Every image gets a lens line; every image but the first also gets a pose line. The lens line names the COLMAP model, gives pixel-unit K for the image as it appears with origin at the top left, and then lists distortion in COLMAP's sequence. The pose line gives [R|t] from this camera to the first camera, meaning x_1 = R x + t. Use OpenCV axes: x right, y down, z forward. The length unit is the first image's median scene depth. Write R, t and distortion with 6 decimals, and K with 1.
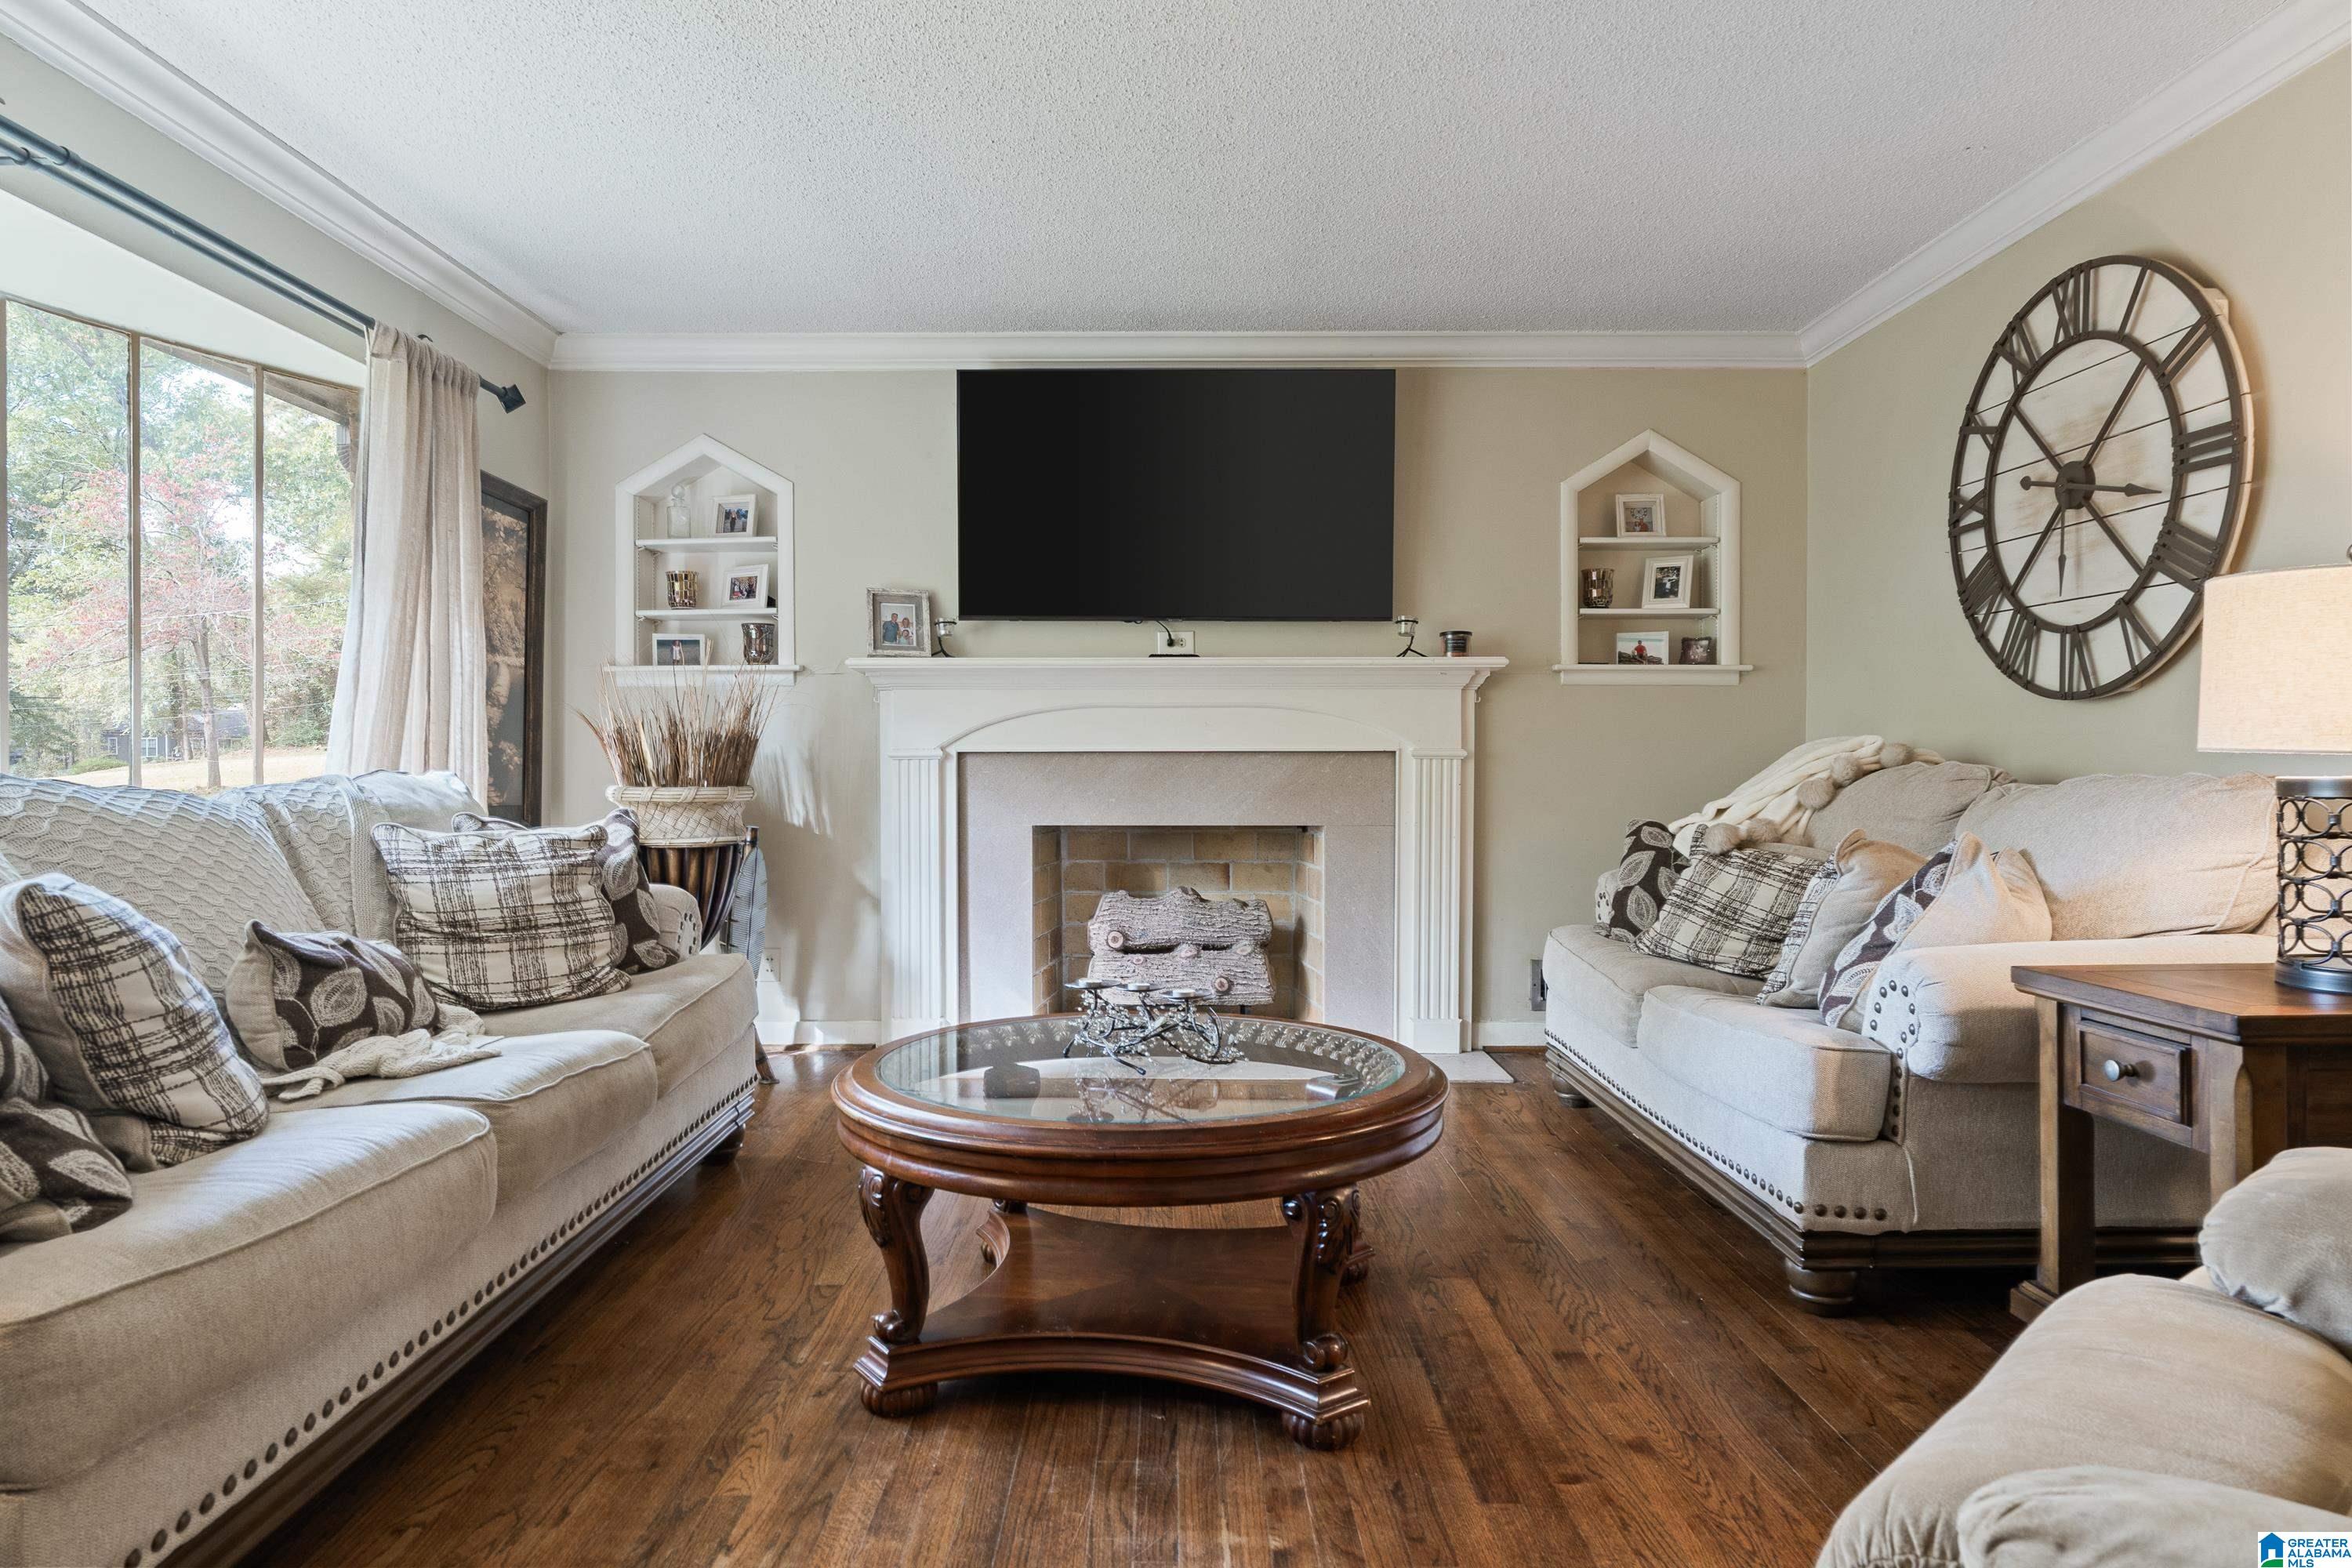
lens RADIAL K [[1405.3, 0, 1171.9], [0, 1405.3, 773.3], [0, 0, 1]] dist [0.000999, 0.000324]
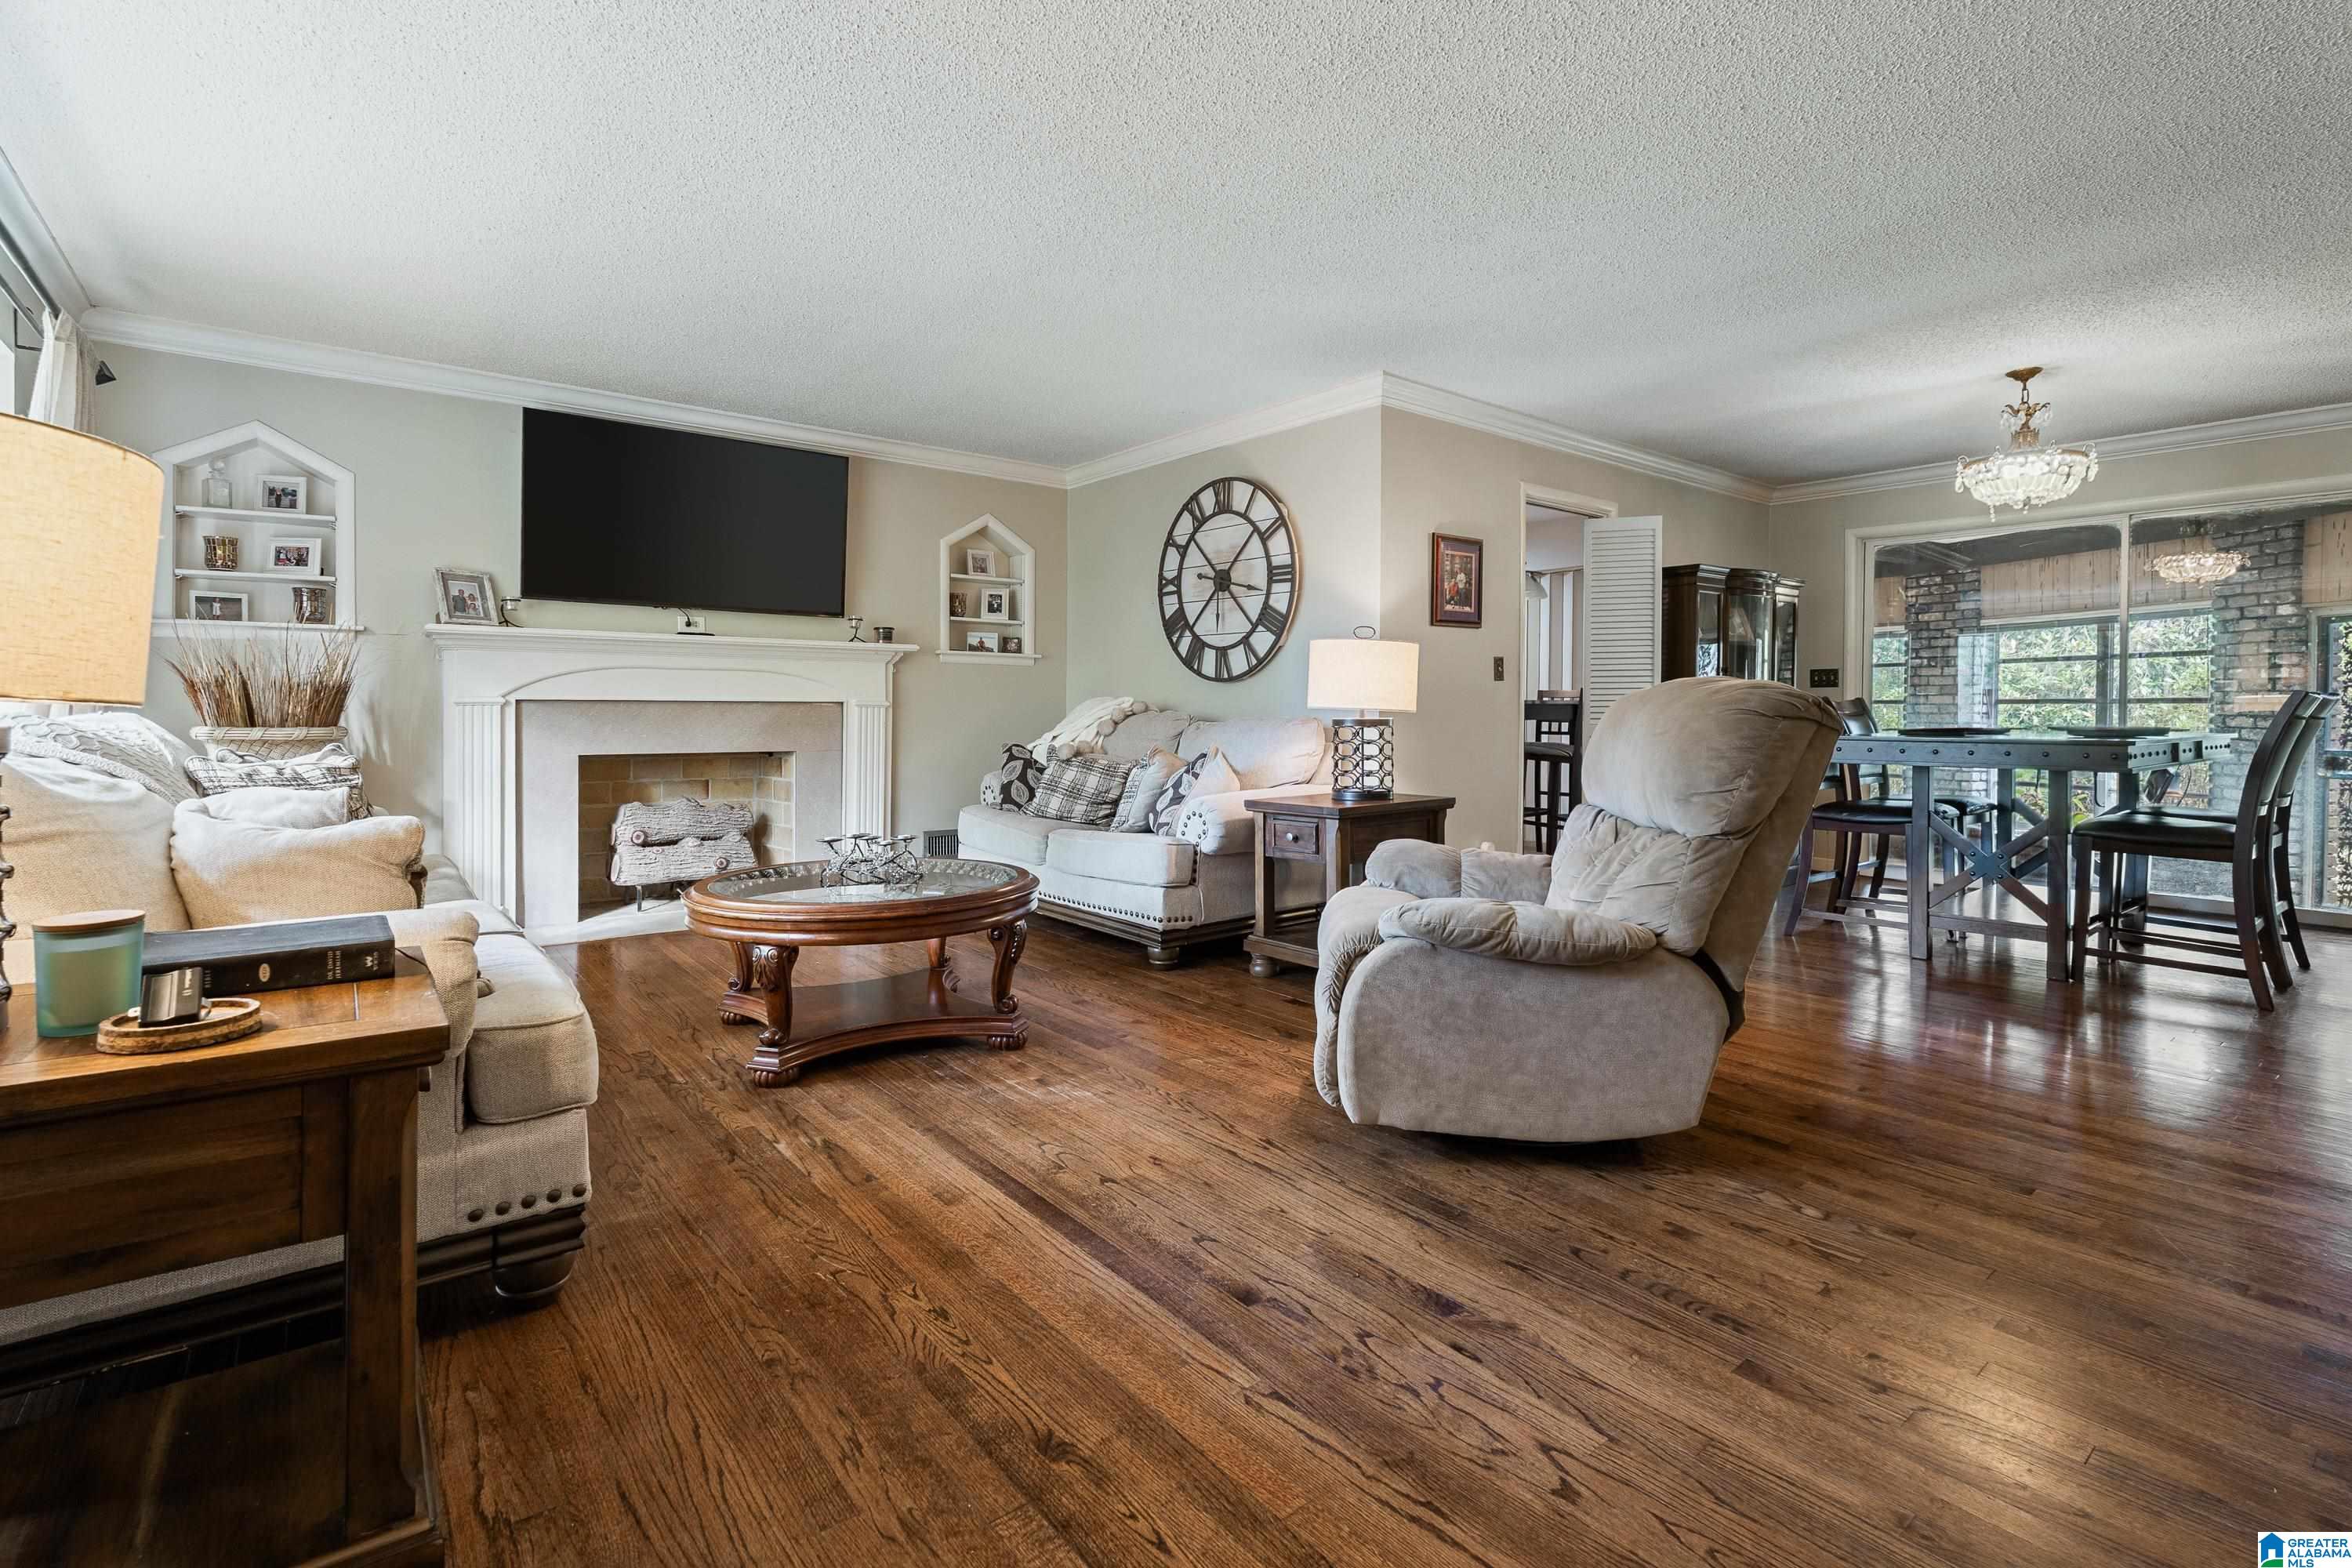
lens RADIAL K [[1076.3, 0, 1176.0], [0, 1076.3, 710.3], [0, 0, 1]] dist [0.000149, -0.000062]
pose [[0.783996, 0.004415, 0.620751, -0.376347], [-0.001129, 0.999983, -0.005686, -0.000505], [-0.620765, 0.003757, 0.783987, -0.203257]]
